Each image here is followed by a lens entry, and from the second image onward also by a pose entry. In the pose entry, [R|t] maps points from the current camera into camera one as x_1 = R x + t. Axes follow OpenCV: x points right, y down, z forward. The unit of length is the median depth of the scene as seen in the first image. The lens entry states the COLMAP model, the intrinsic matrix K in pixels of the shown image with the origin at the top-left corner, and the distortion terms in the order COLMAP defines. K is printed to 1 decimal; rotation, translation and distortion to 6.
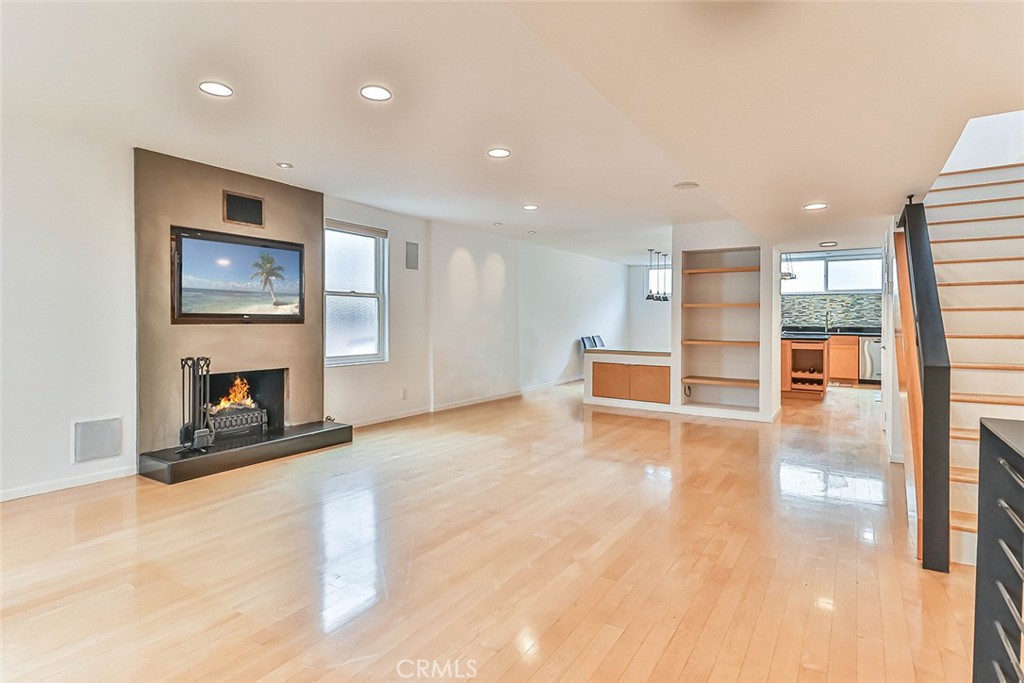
lens RADIAL K [[559.2, 0, 493.4], [0, 559.2, 324.5], [0, 0, 1]] dist [0.009478, -0.004221]
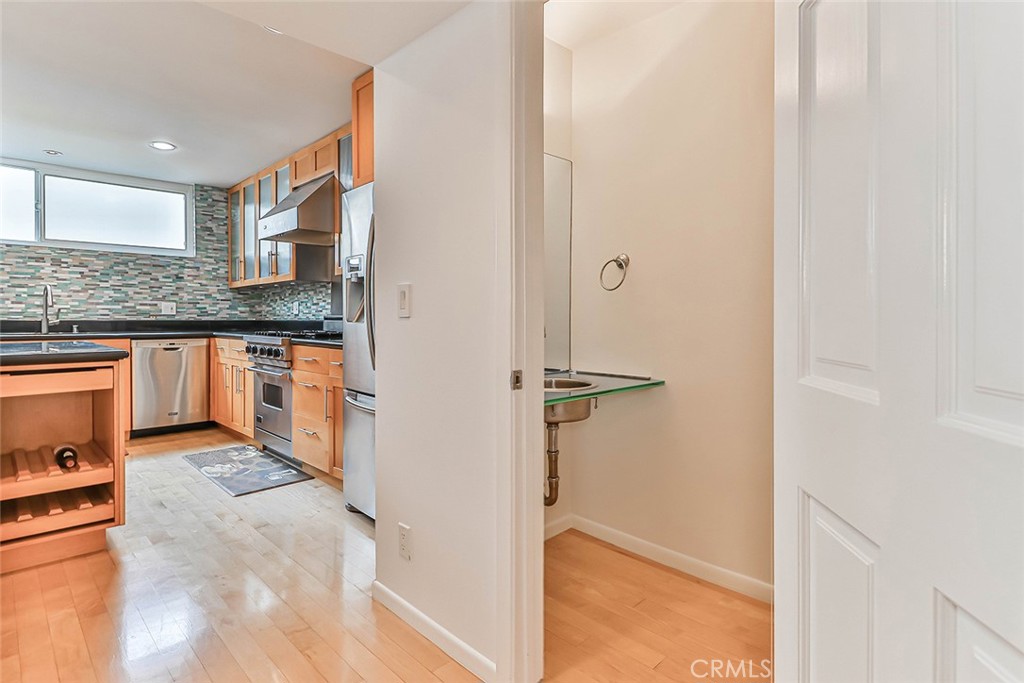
lens RADIAL K [[559.2, 0, 519.8], [0, 559.2, 329.1], [0, 0, 1]] dist [0.009478, -0.004221]
pose [[0.239539, -0.019237, 0.970696, 0.257183], [0.005167, 0.999815, 0.018539, 0.004714], [-0.970873, 0.000575, 0.239594, 0.537741]]
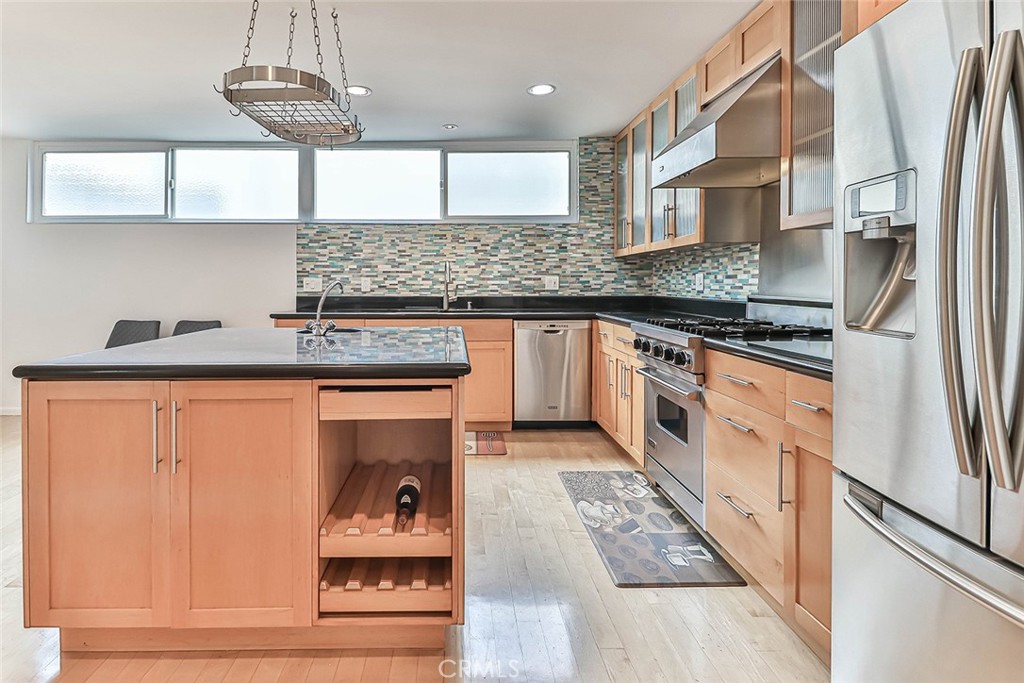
lens RADIAL K [[559.2, 0, 459.7], [0, 559.2, 294.1], [0, 0, 1]] dist [0.009478, -0.004221]
pose [[0.838390, -0.018266, 0.544764, 0.366356], [0.011589, 0.999810, 0.015689, -0.004960], [-0.544947, -0.006840, 0.838443, 0.630750]]
